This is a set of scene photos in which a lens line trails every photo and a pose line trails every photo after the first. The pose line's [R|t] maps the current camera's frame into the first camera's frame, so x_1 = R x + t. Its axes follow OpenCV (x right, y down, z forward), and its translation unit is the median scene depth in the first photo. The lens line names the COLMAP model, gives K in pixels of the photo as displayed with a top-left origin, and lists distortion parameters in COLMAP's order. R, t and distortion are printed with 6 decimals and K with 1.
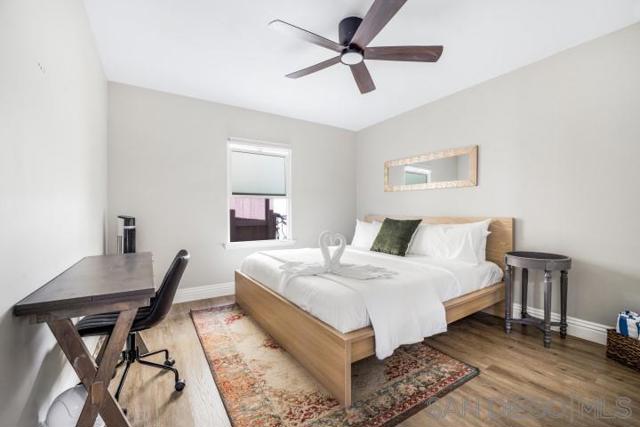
lens RADIAL K [[262.5, 0, 319.3], [0, 262.5, 214.9], [0, 0, 1]] dist [-0.013019, 0.000315]
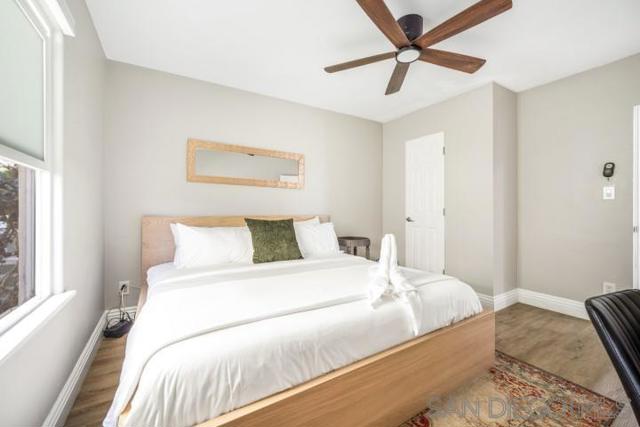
lens RADIAL K [[262.5, 0, 319.7], [0, 262.5, 211.5], [0, 0, 1]] dist [-0.013019, 0.000315]
pose [[0.035044, 0.005804, 0.999369, -1.115667], [0.017494, 0.999826, -0.006420, -0.000034], [-0.999233, 0.017708, 0.034936, 1.688490]]
